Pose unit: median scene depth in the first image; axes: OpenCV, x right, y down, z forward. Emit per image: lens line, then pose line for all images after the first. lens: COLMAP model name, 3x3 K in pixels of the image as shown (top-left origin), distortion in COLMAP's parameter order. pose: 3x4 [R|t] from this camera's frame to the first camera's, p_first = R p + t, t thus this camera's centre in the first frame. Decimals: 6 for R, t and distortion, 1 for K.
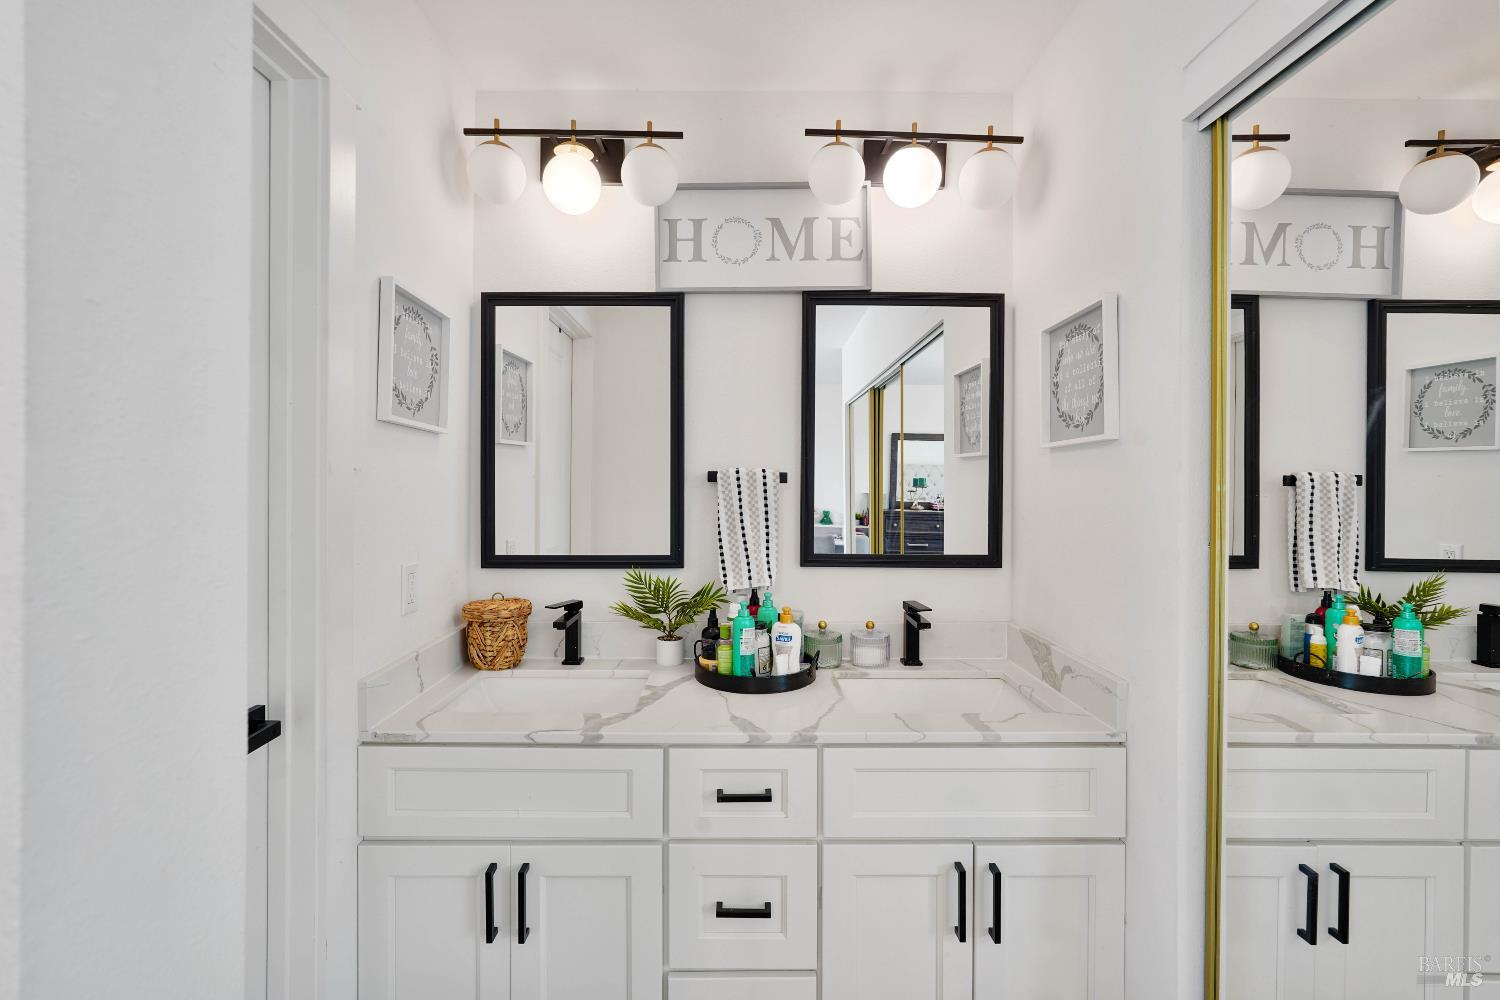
lens RADIAL K [[688.1, 0, 748.8], [0, 688.1, 493.3], [0, 0, 1]] dist [0.010838, 0.001216]
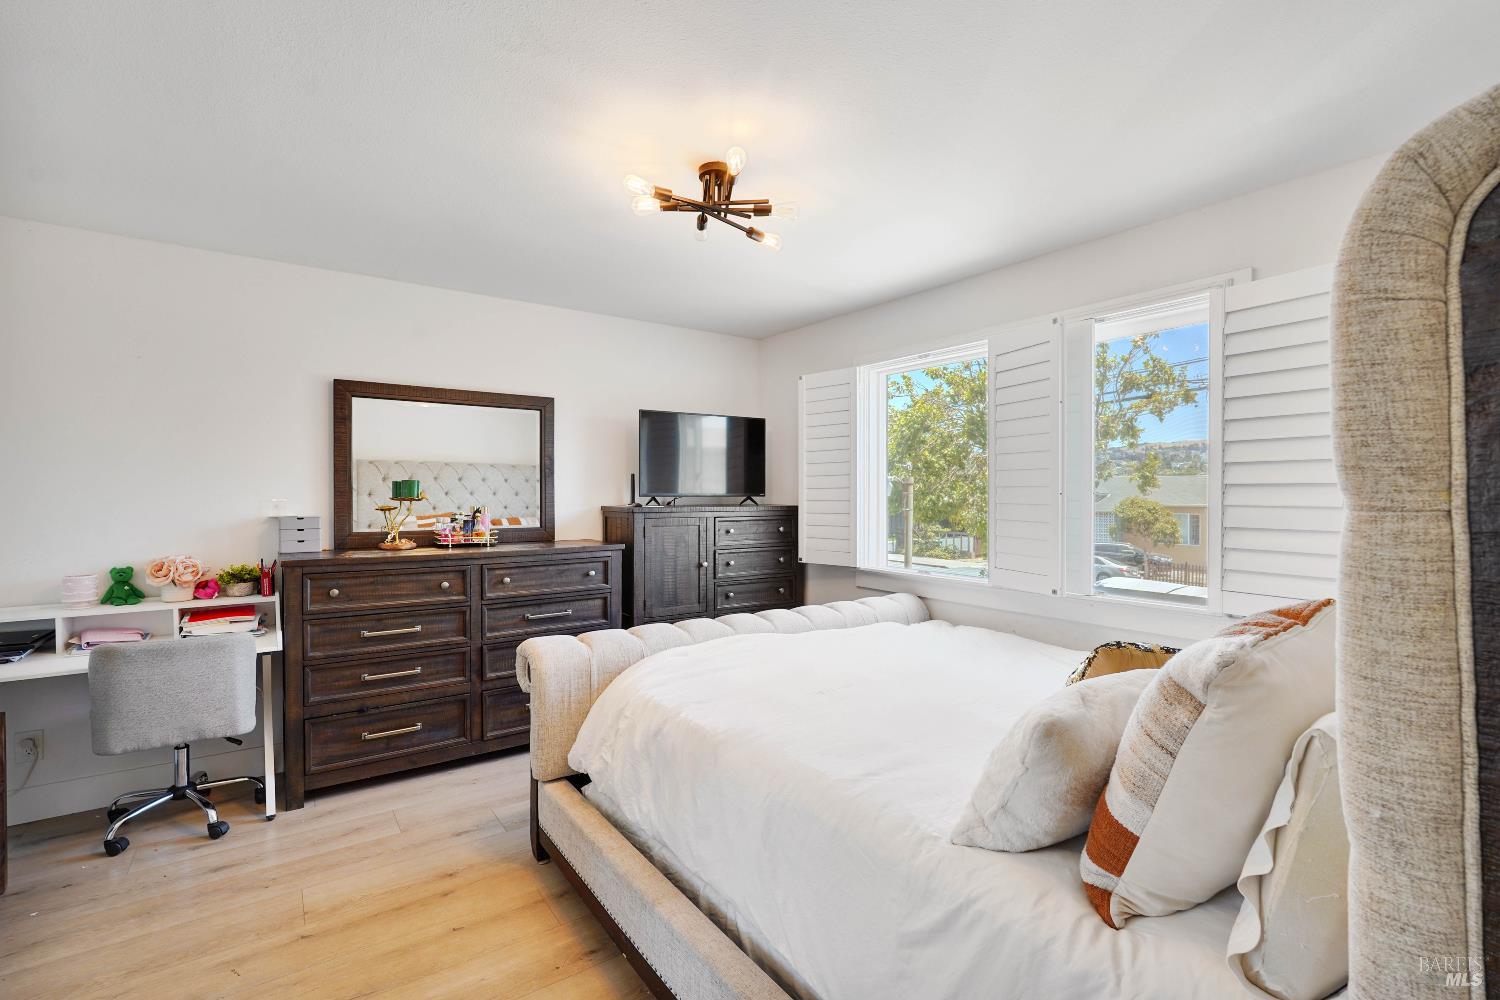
lens RADIAL K [[688.1, 0, 750.1], [0, 688.1, 497.6], [0, 0, 1]] dist [0.010838, 0.001216]
pose [[0.823773, -0.006827, 0.566879, 0.209492], [0.009651, 0.999951, -0.001981, -0.008574], [-0.566838, 0.007103, 0.823798, 0.580570]]
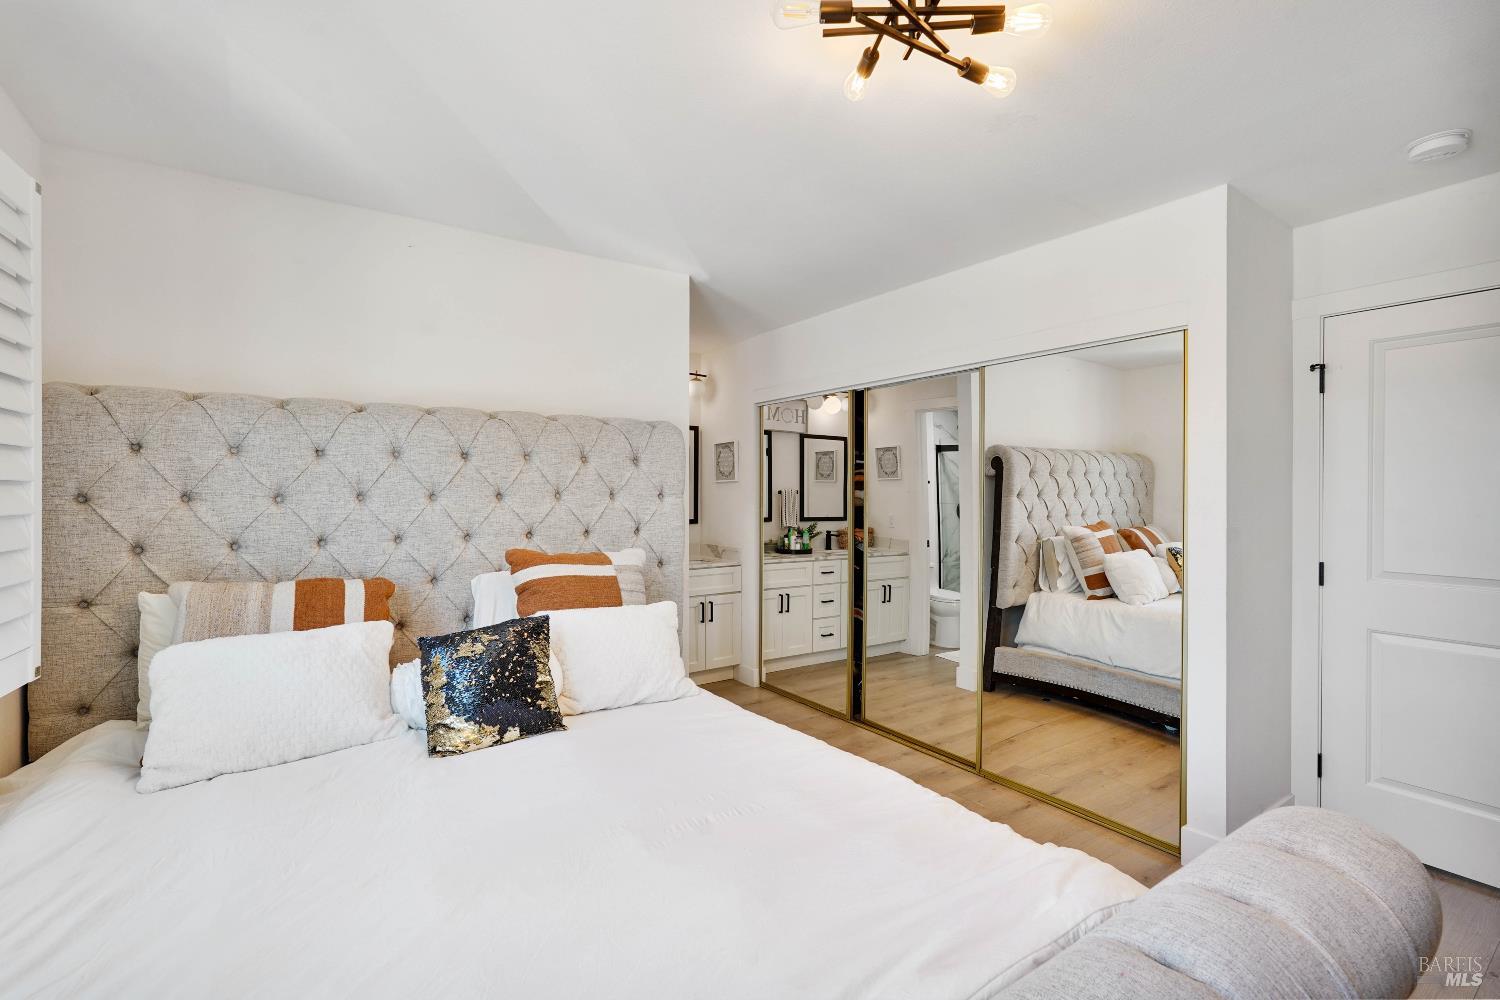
lens RADIAL K [[688.1, 0, 750.9], [0, 688.1, 496.9], [0, 0, 1]] dist [0.010838, 0.001216]
pose [[0.831053, -0.004180, 0.556178, -1.052438], [0.005341, 0.999986, -0.000466, 0.002192], [-0.556168, 0.003358, 0.831063, -1.505845]]
